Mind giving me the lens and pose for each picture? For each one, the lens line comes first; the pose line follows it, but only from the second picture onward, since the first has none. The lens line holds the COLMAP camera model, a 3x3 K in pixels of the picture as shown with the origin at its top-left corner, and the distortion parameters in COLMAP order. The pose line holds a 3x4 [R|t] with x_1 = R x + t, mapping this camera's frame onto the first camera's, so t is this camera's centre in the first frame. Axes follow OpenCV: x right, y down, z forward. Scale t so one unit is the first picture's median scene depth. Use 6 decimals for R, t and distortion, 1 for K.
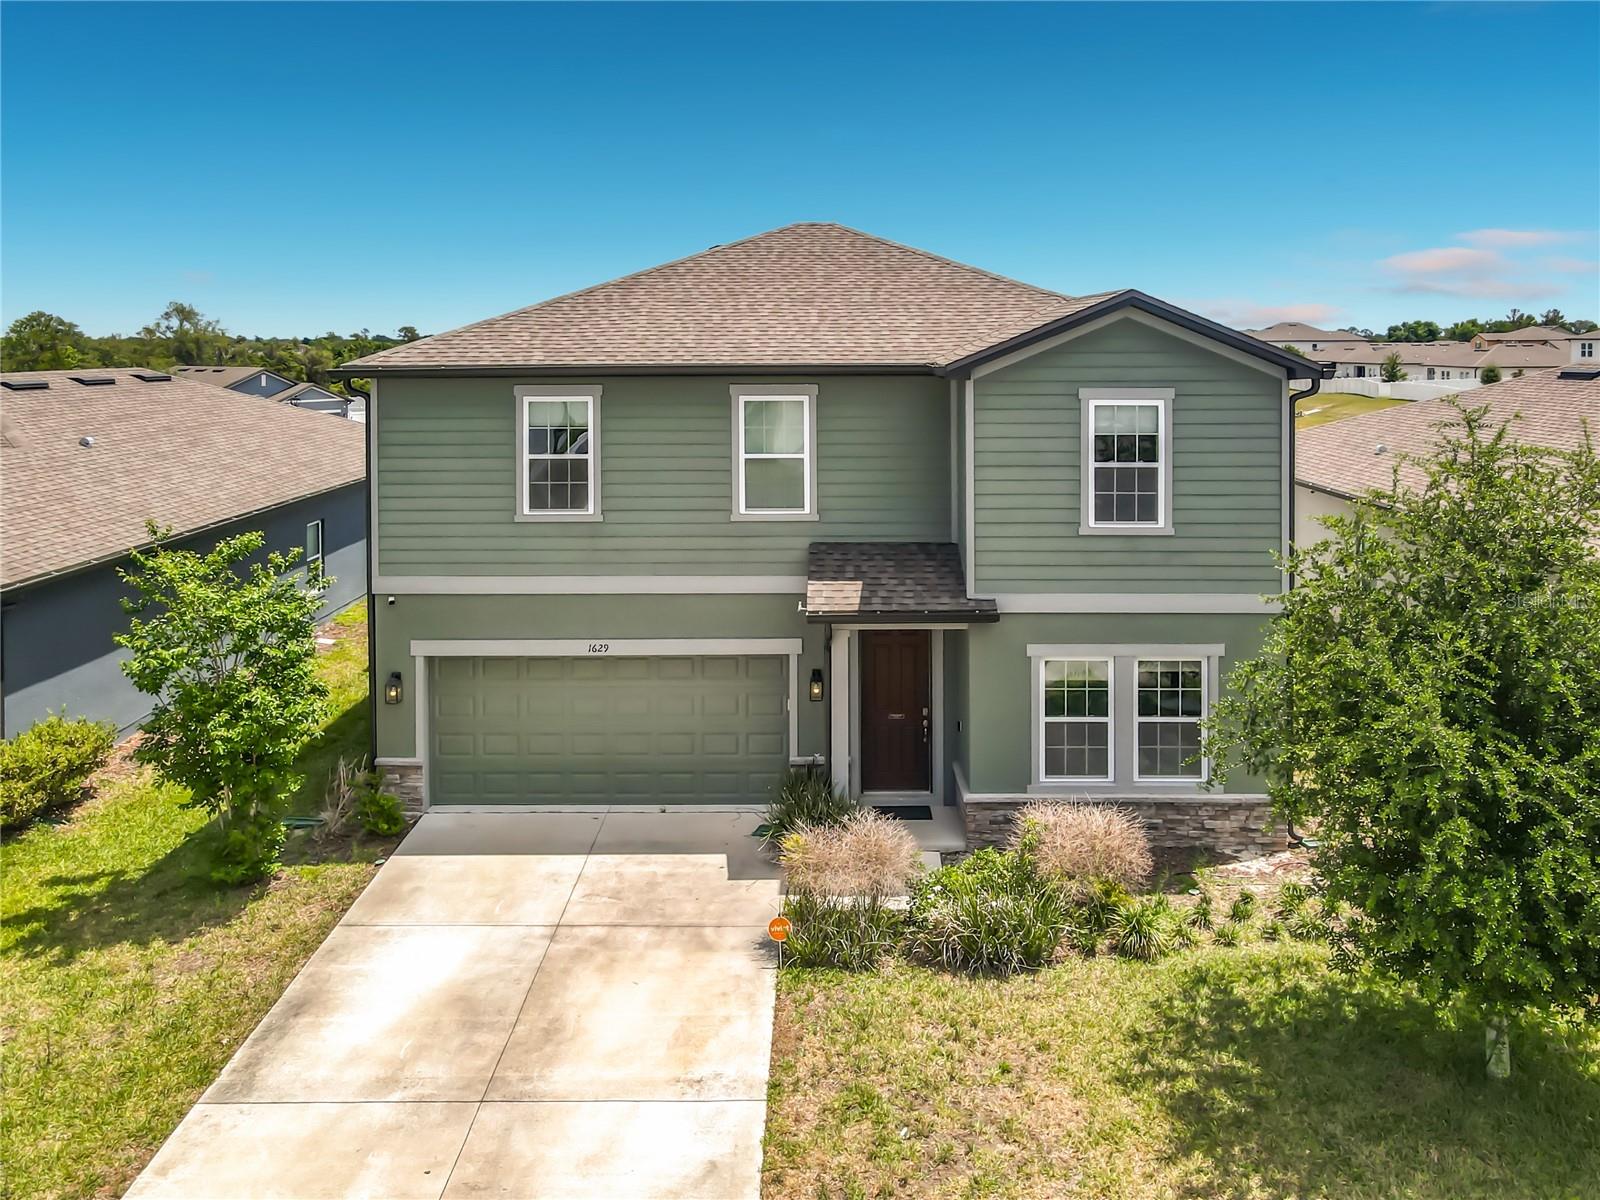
lens RADIAL K [[1219.0, 0, 814.8], [0, 1219.0, 434.4], [0, 0, 1]] dist [-0.000316, 0.008164]
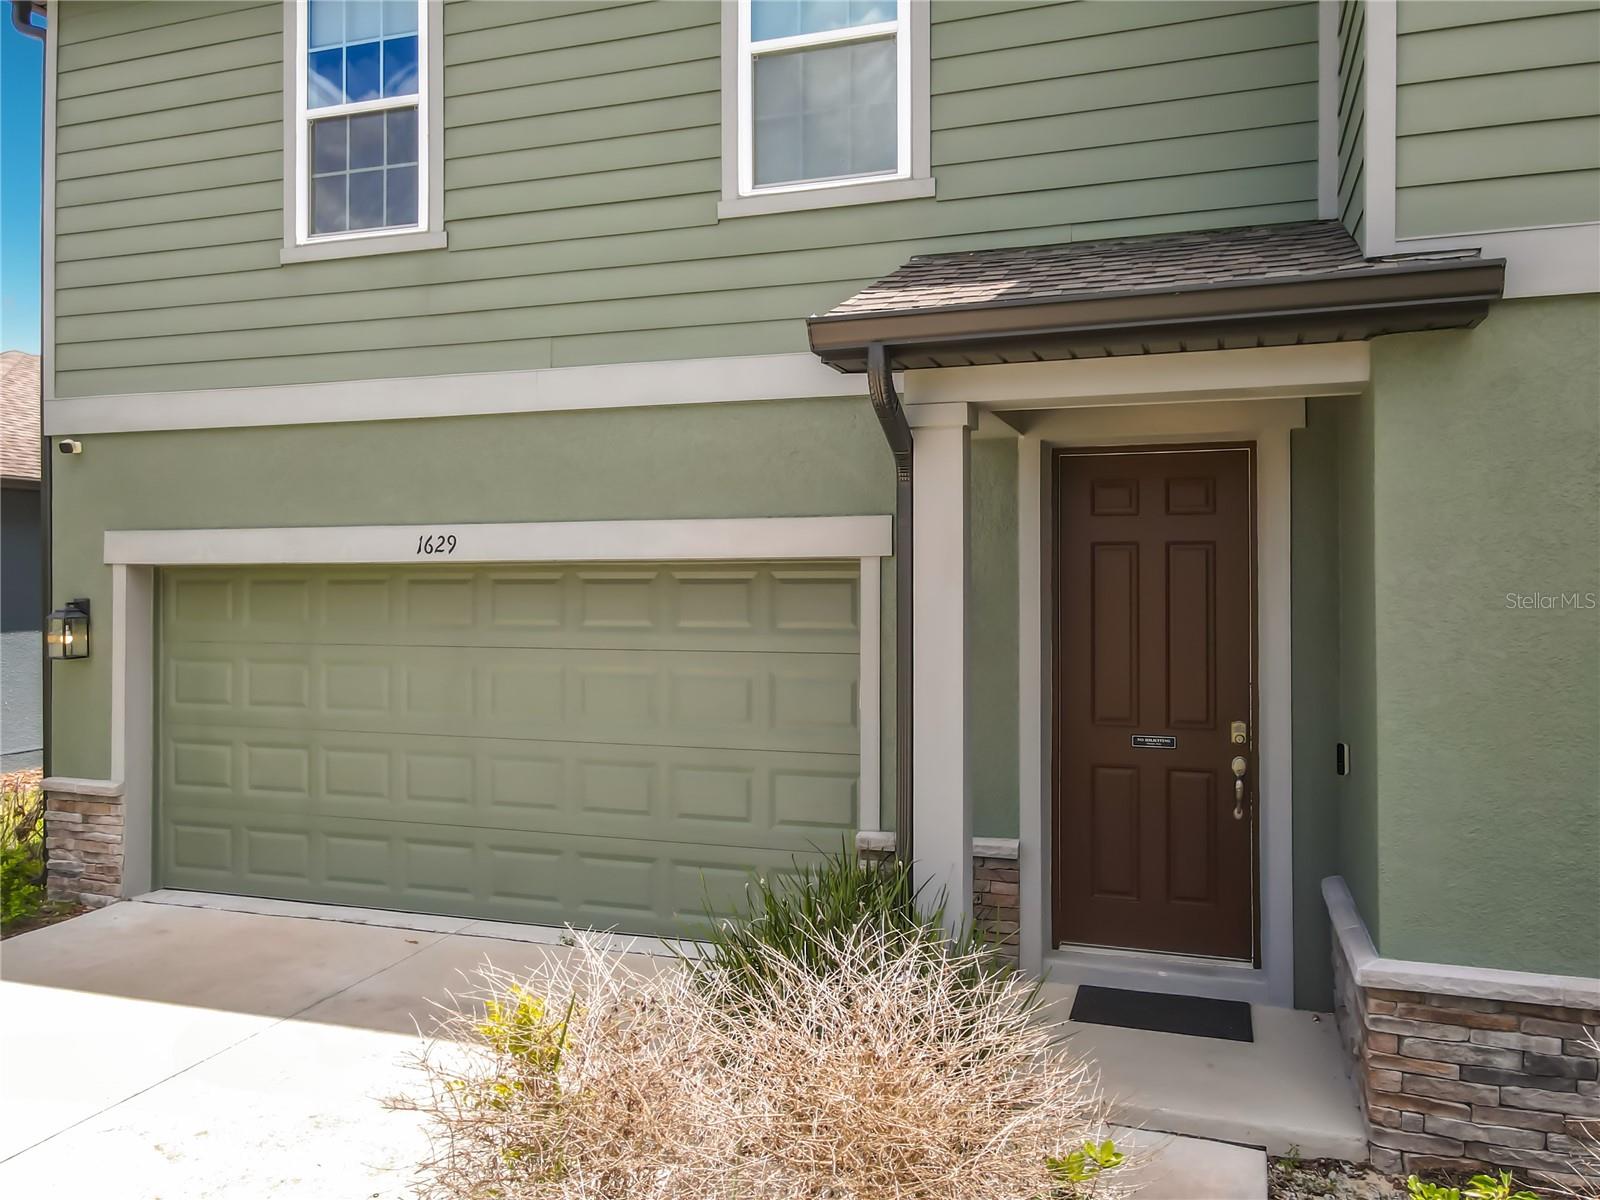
lens RADIAL K [[1219.0, 0, 805.9], [0, 1219.0, 563.3], [0, 0, 1]] dist [-0.000316, 0.008164]
pose [[0.950818, 0.002358, -0.309740, 0.089297], [-0.022744, 0.997803, -0.062221, 0.226228], [0.308913, 0.066205, 0.948783, 0.692098]]
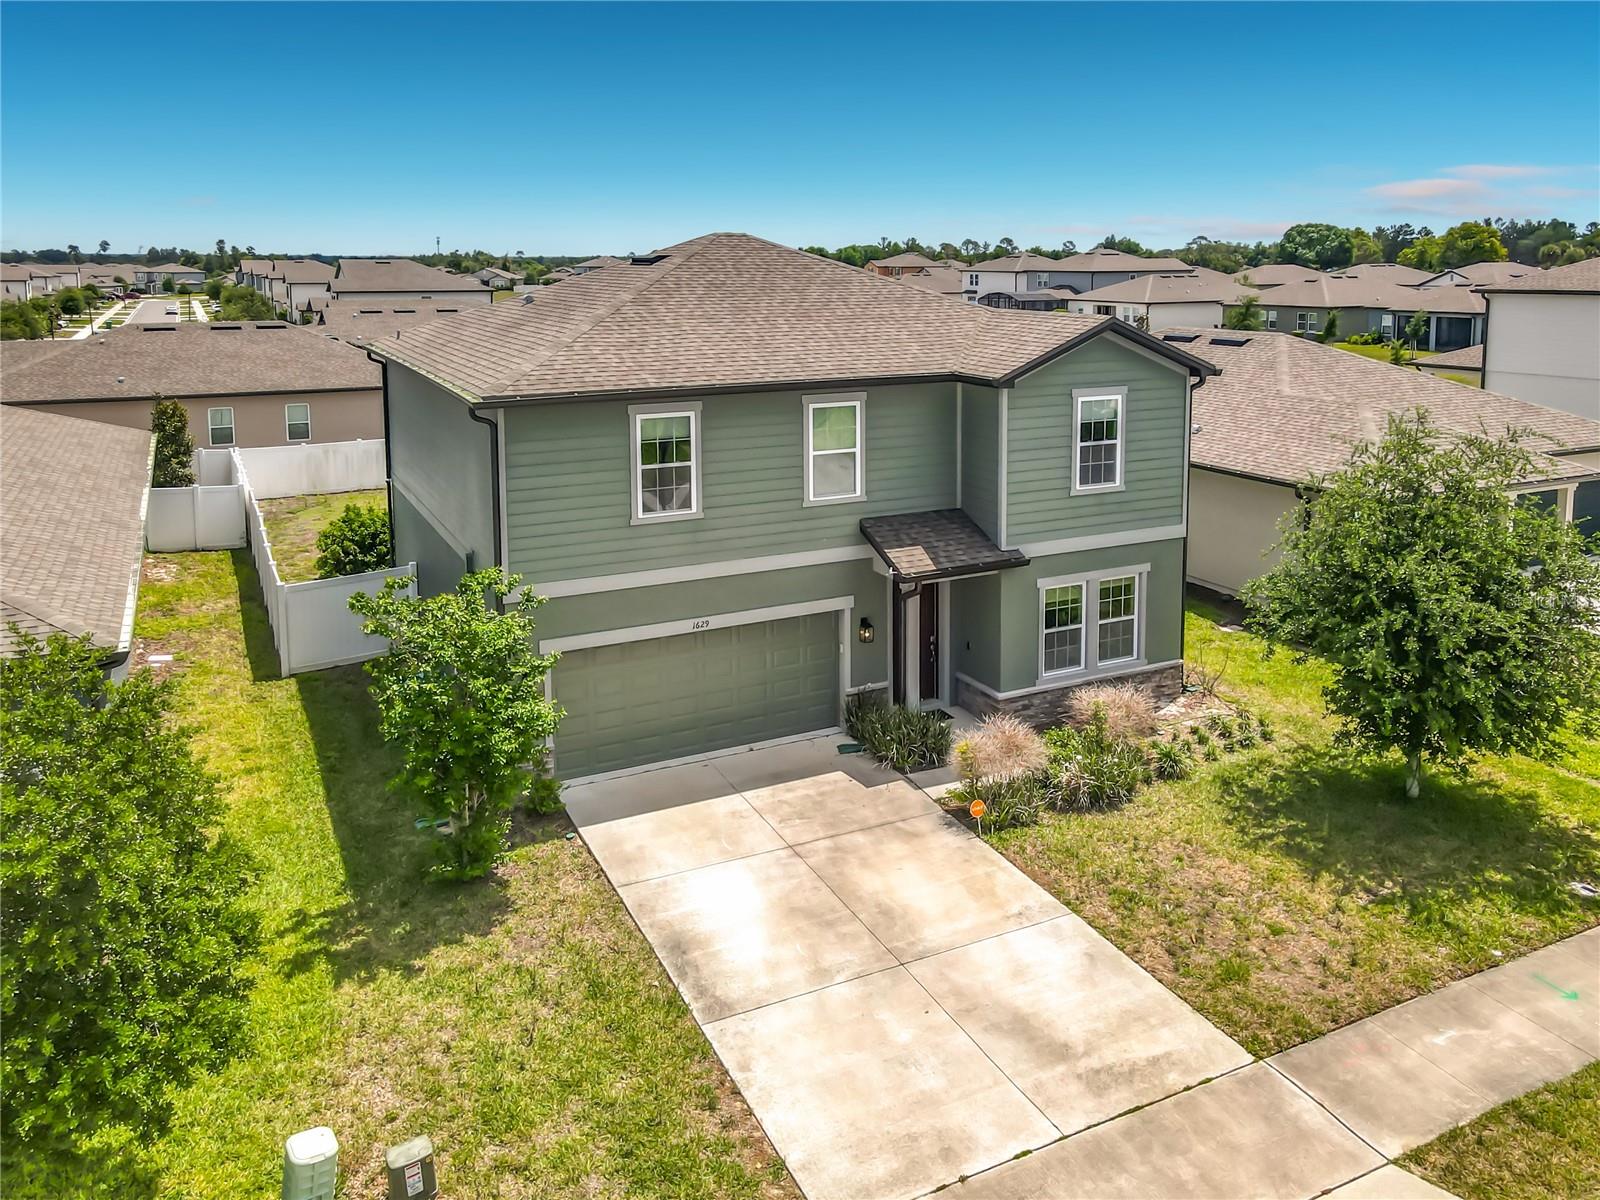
lens RADIAL K [[1219.0, 0, 797.2], [0, 1219.0, 439.2], [0, 0, 1]] dist [-0.000316, 0.008164]
pose [[0.896277, -0.068813, 0.438123, -0.653471], [0.036358, 0.995965, 0.082051, -0.104445], [-0.442001, -0.057611, 0.895163, -0.088469]]
